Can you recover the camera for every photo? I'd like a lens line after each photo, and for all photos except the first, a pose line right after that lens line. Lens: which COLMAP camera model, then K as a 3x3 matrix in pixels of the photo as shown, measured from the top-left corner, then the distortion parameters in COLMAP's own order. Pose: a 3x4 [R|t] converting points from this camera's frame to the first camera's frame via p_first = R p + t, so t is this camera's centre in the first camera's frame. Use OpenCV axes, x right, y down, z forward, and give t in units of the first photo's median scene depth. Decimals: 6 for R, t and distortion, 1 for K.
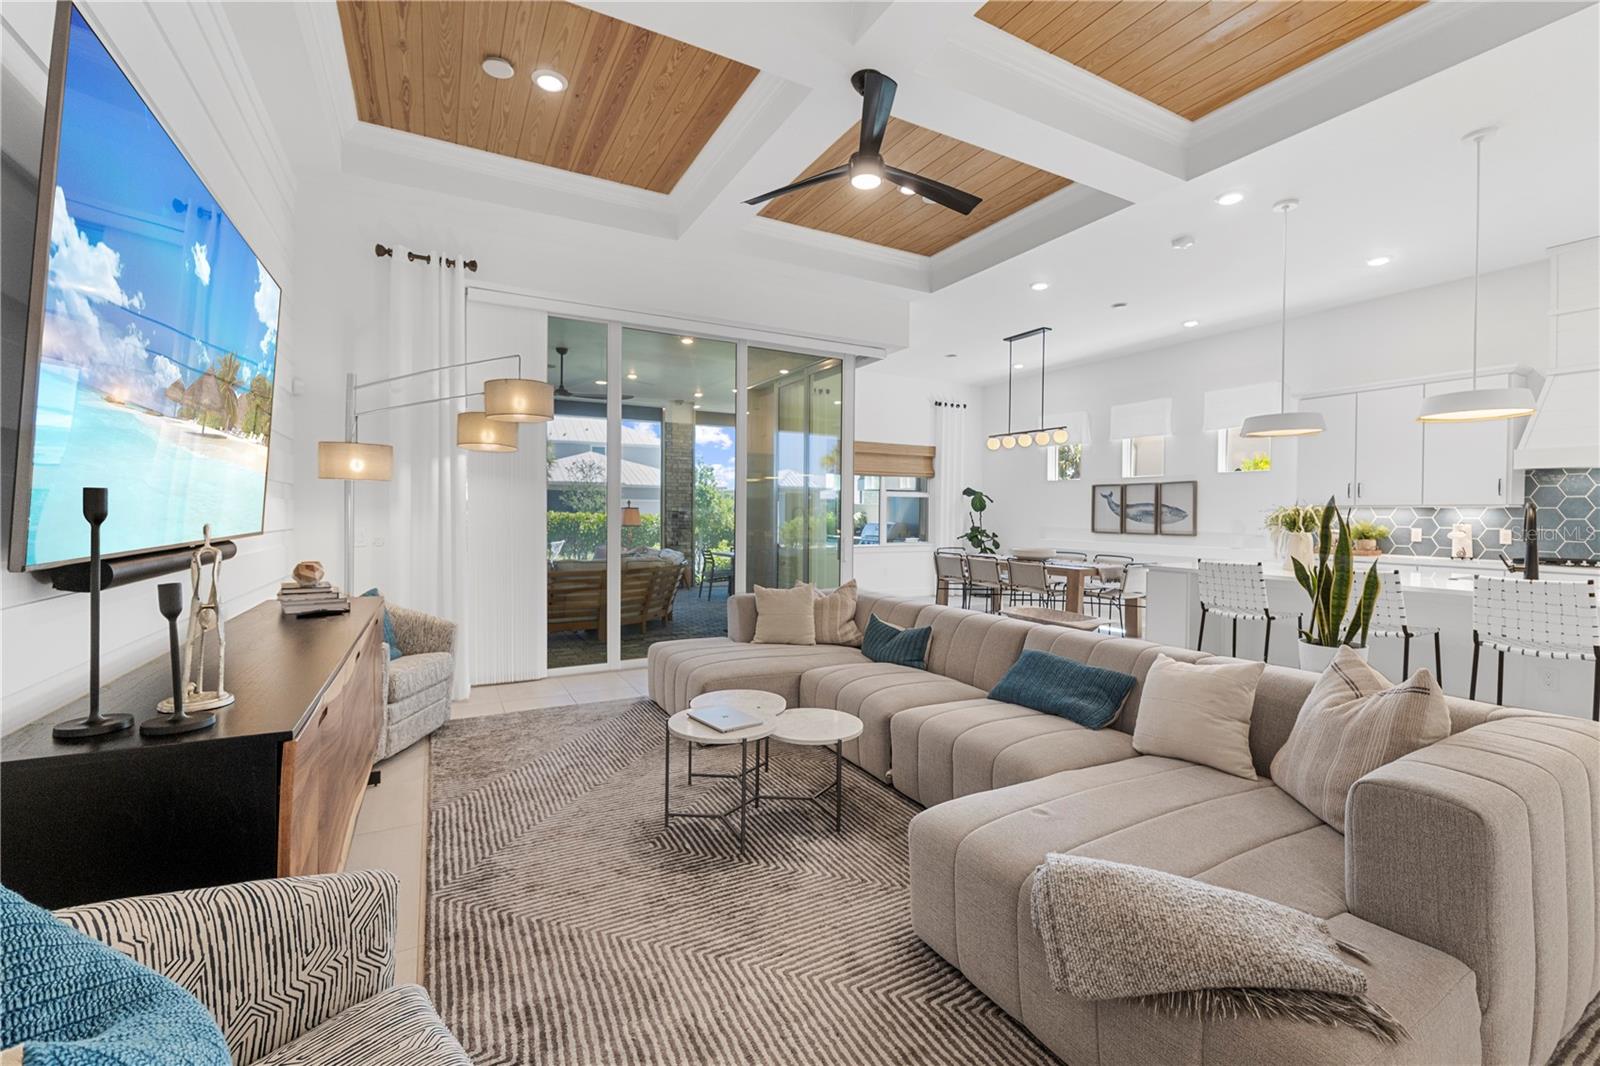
lens RADIAL K [[669.8, 0, 795.0], [0, 669.8, 521.5], [0, 0, 1]] dist [-0.007624, 0.000131]
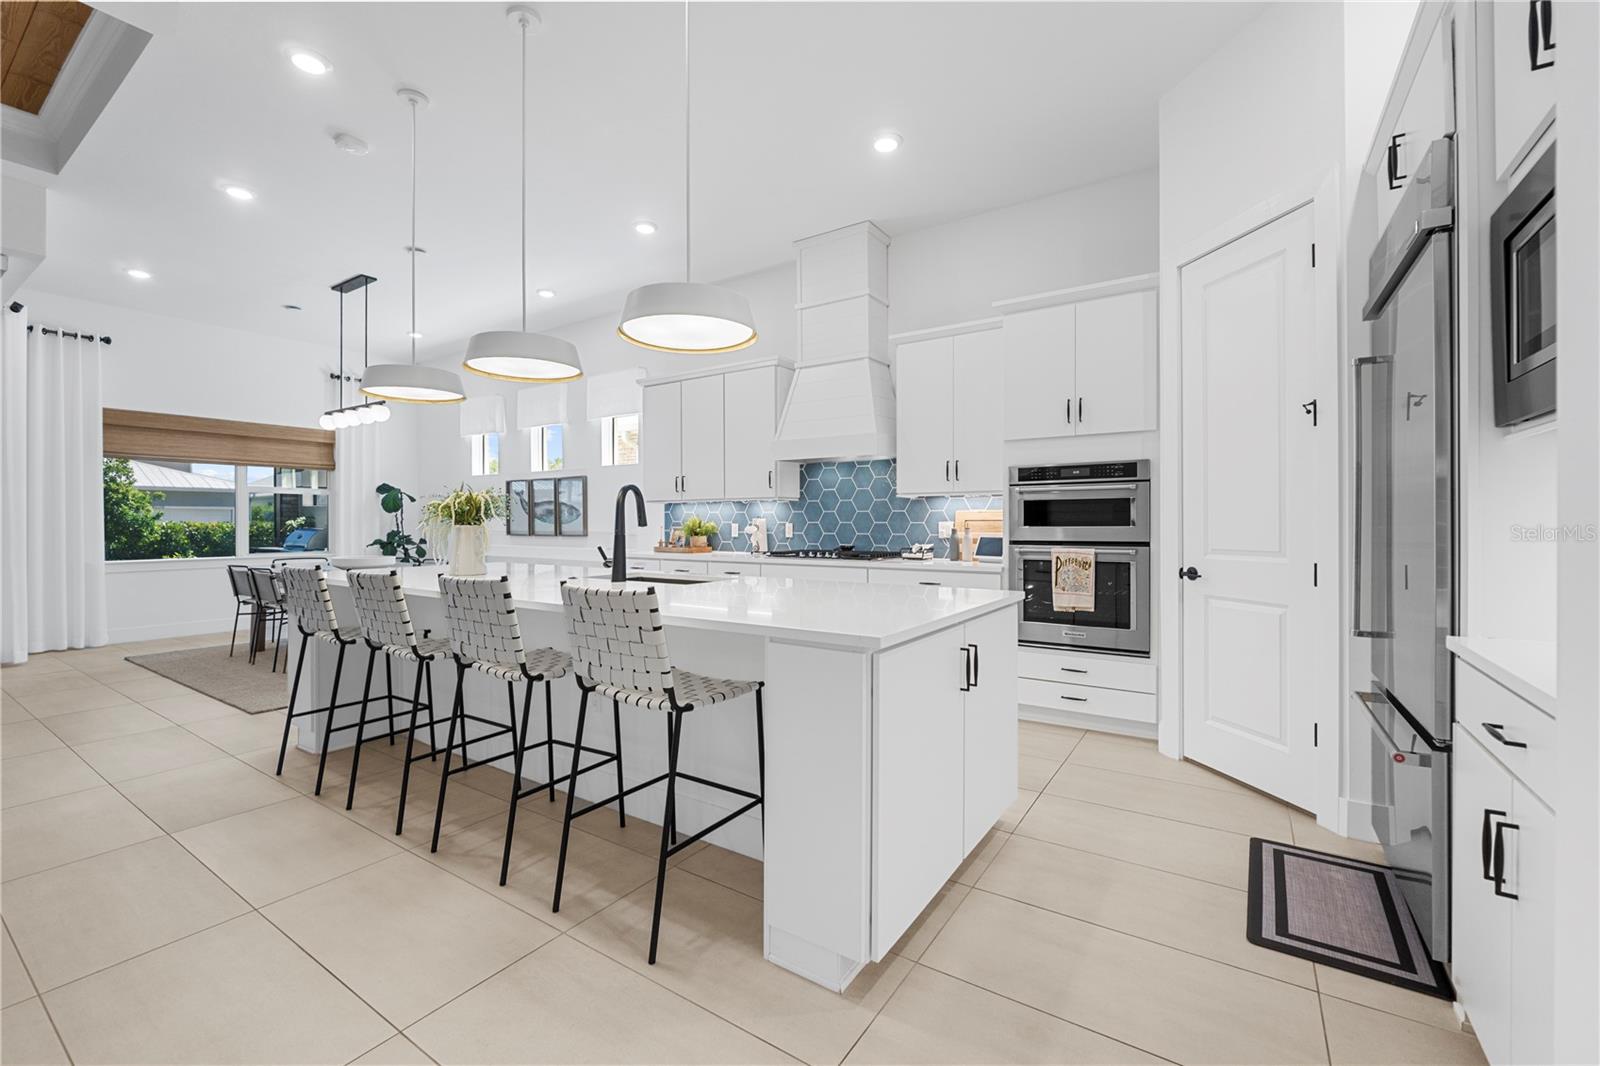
lens RADIAL K [[669.8, 0, 791.6], [0, 669.8, 522.1], [0, 0, 1]] dist [-0.007624, 0.000131]
pose [[0.888201, -0.007986, 0.459387, 0.713588], [0.014438, 0.999840, -0.010535, 0.025546], [-0.459229, 0.015990, 0.888174, 0.113492]]
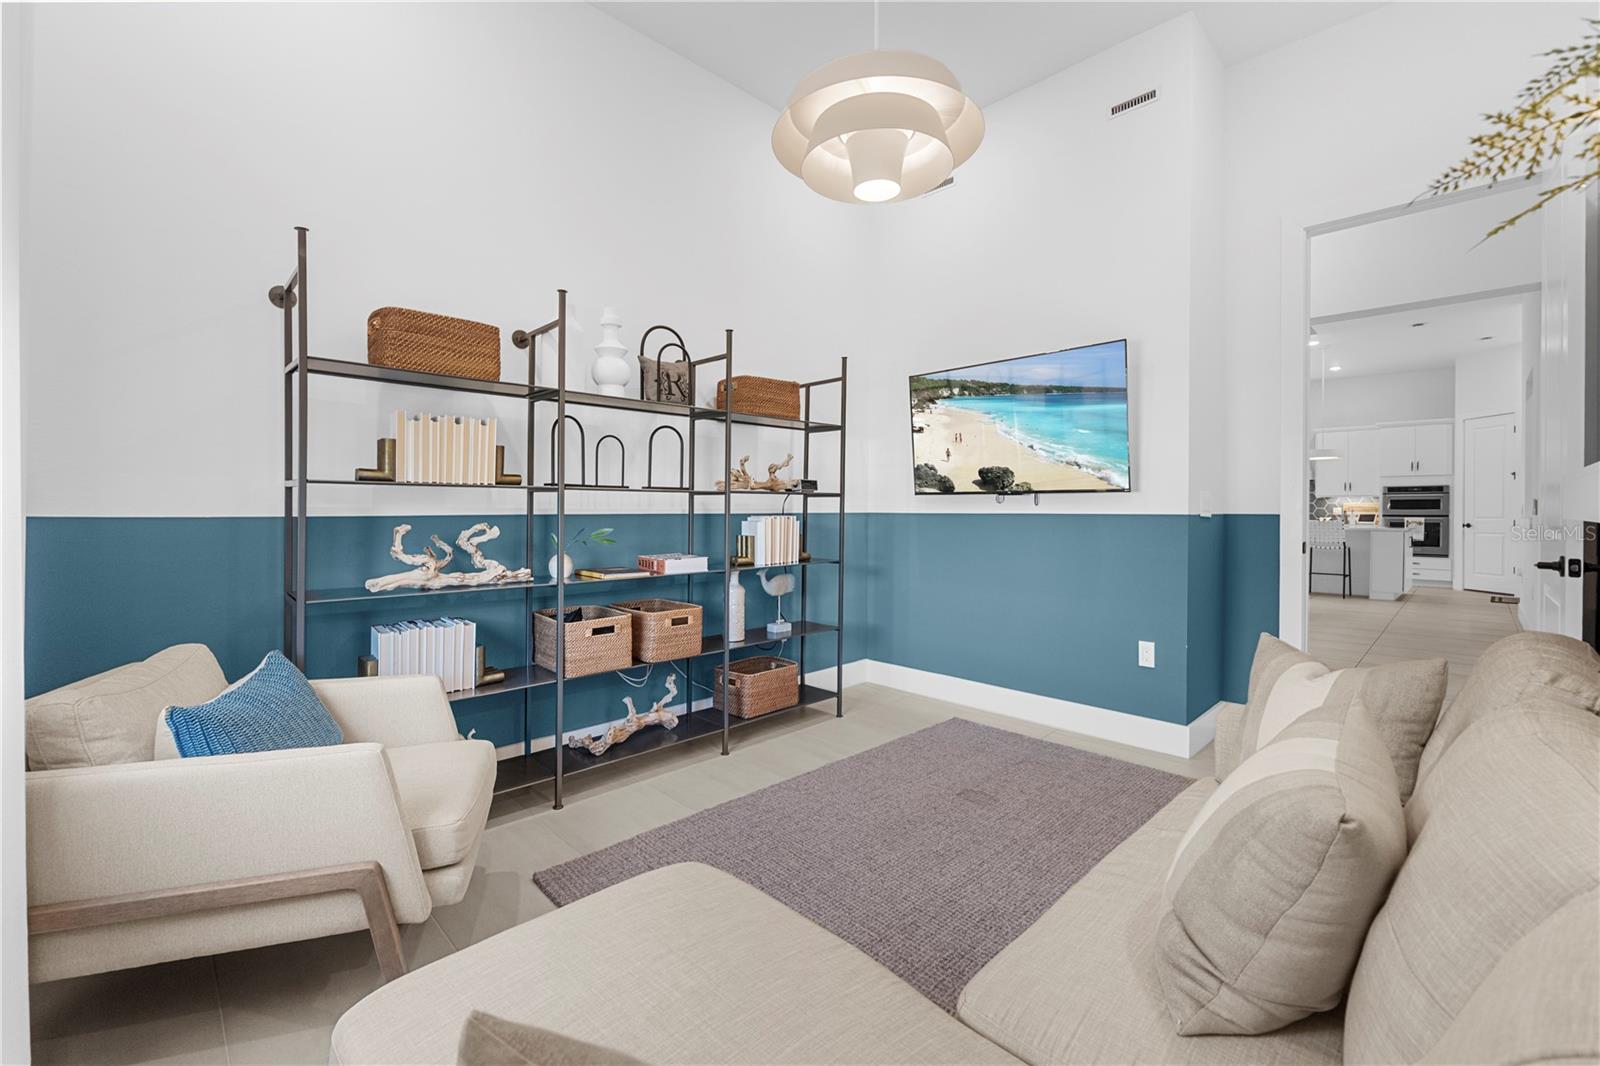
lens RADIAL K [[669.8, 0, 802.6], [0, 669.8, 512.0], [0, 0, 1]] dist [-0.007624, 0.000131]
pose [[0.962065, -0.002652, 0.272808, -1.077901], [0.005712, 0.999929, -0.010424, 0.046403], [-0.272761, 0.011587, 0.962012, -0.842263]]
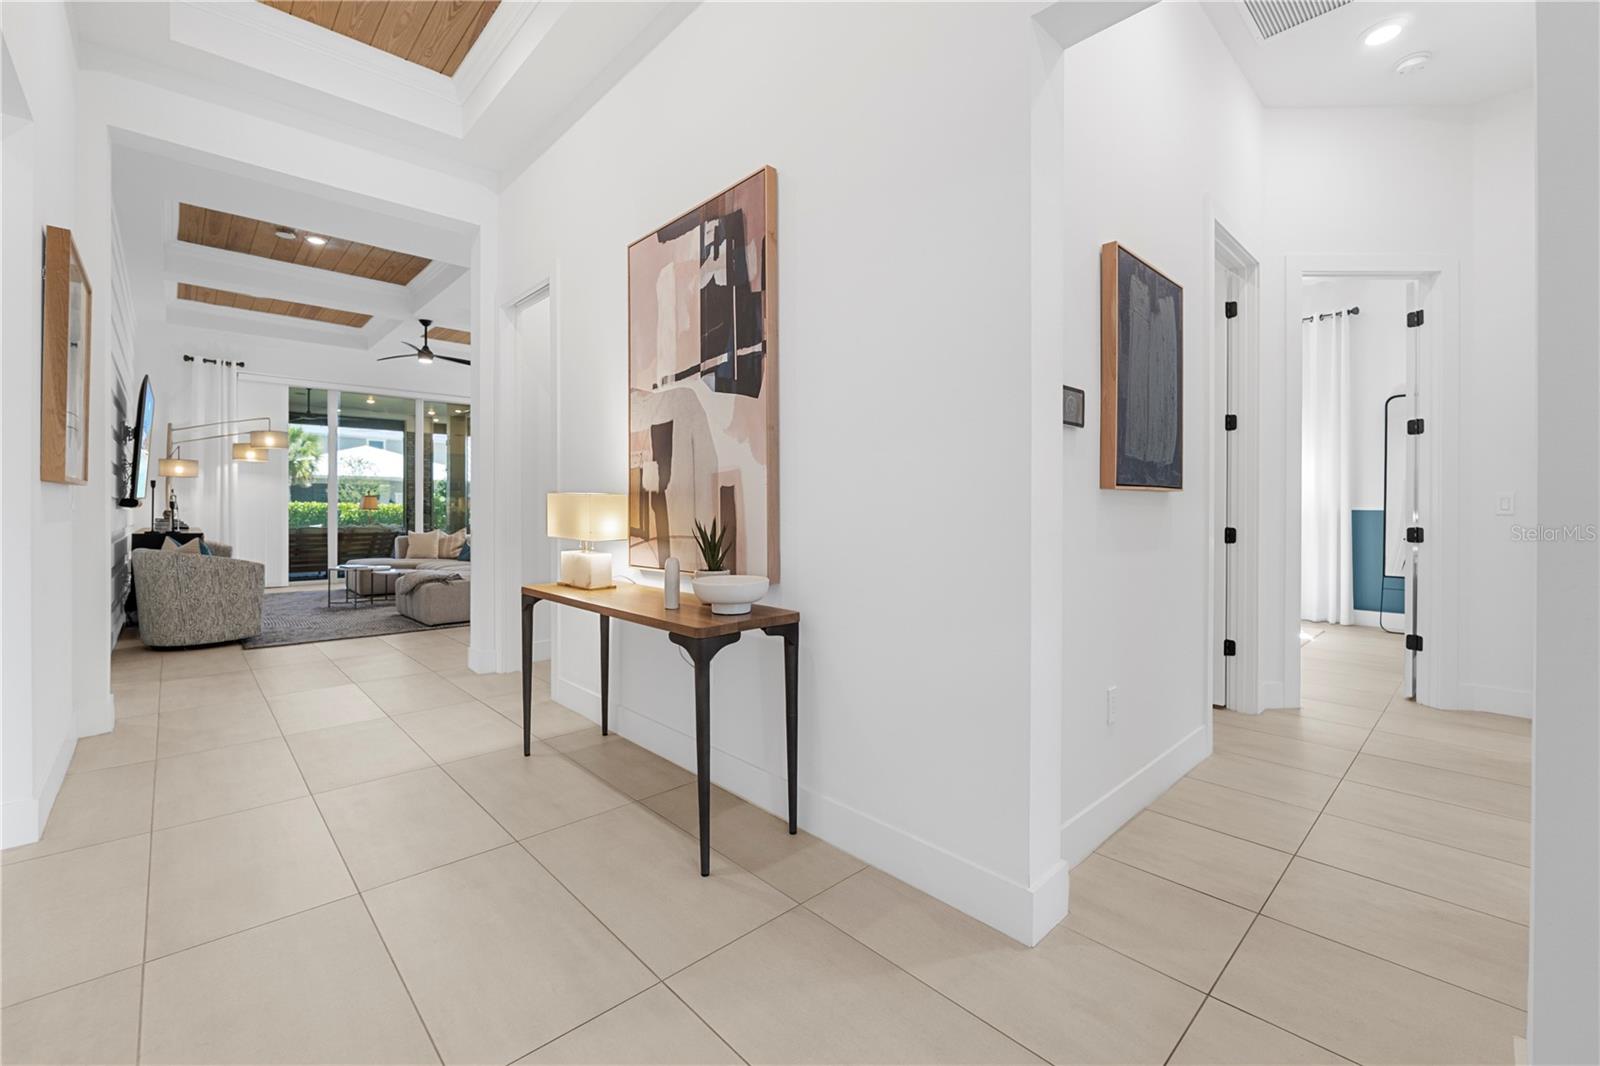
lens RADIAL K [[669.8, 0, 789.7], [0, 669.8, 504.5], [0, 0, 1]] dist [-0.007624, 0.000131]
pose [[0.967478, -0.004489, 0.252914, 0.534901], [0.009302, 0.999798, -0.017838, 0.062915], [-0.252782, 0.019610, 0.967324, -1.198917]]
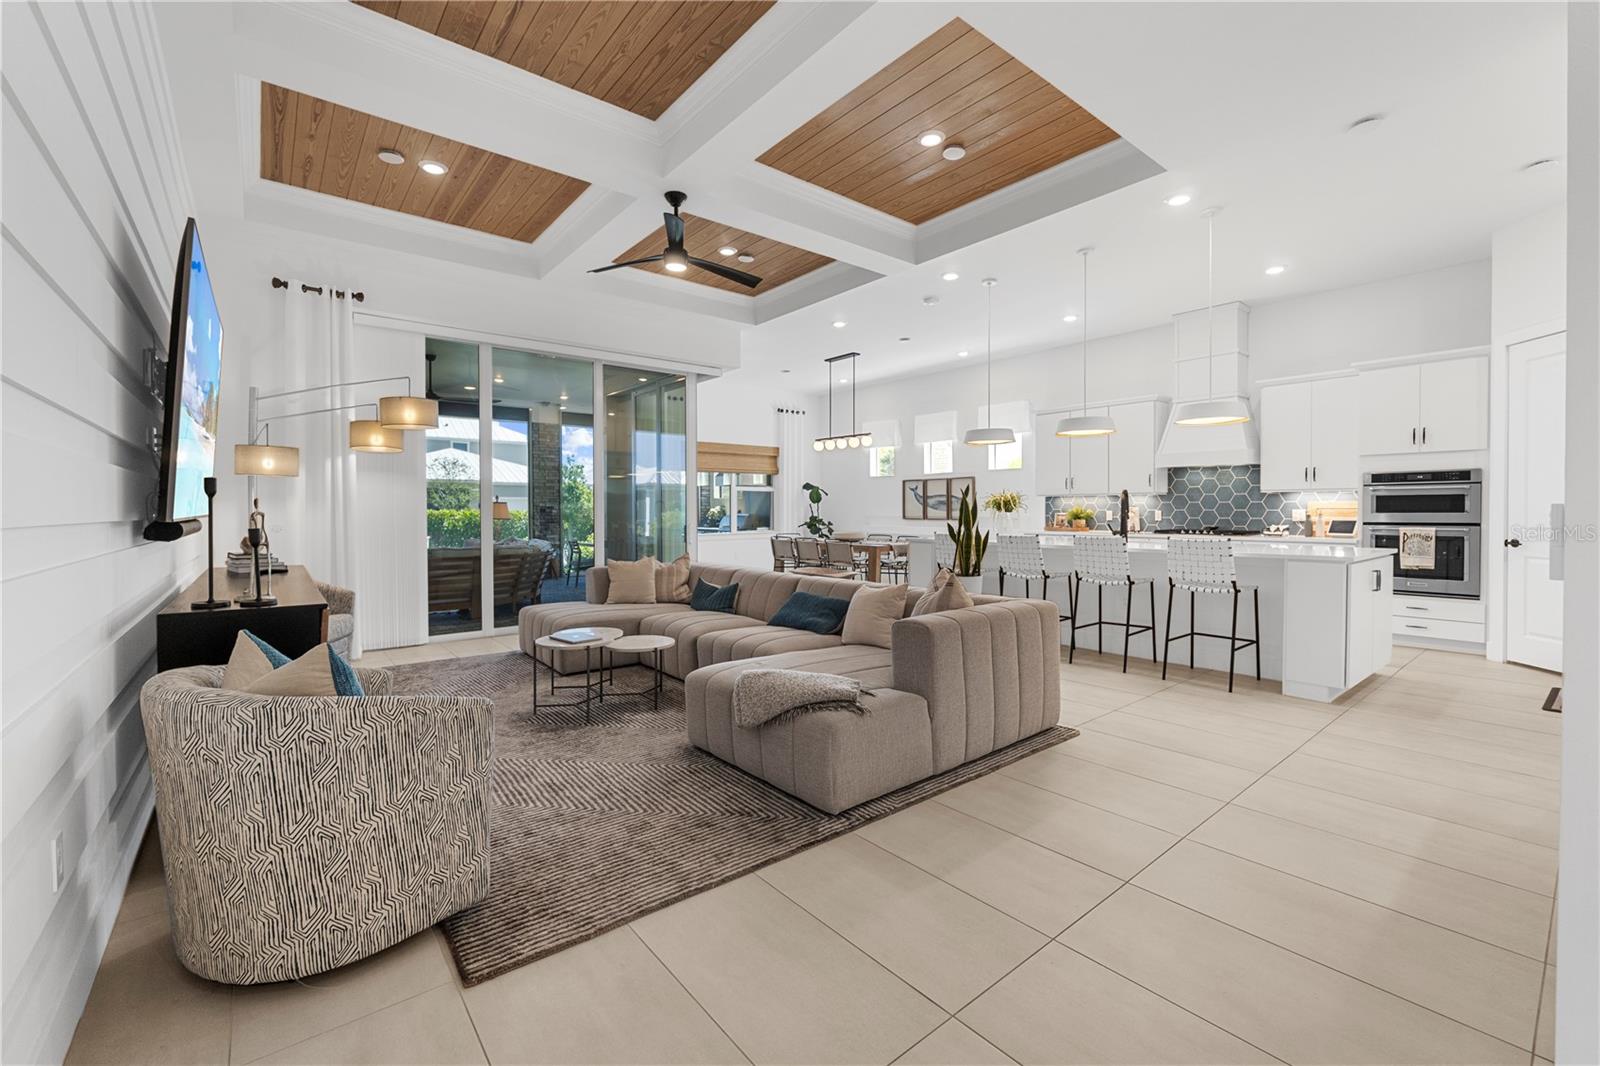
lens RADIAL K [[669.8, 0, 795.7], [0, 669.8, 518.3], [0, 0, 1]] dist [-0.007624, 0.000131]
pose [[0.983440, -0.012496, 0.180802, 0.062151], [0.012644, 0.999920, 0.000333, 0.022340], [-0.180791, 0.001959, 0.983520, -0.307208]]
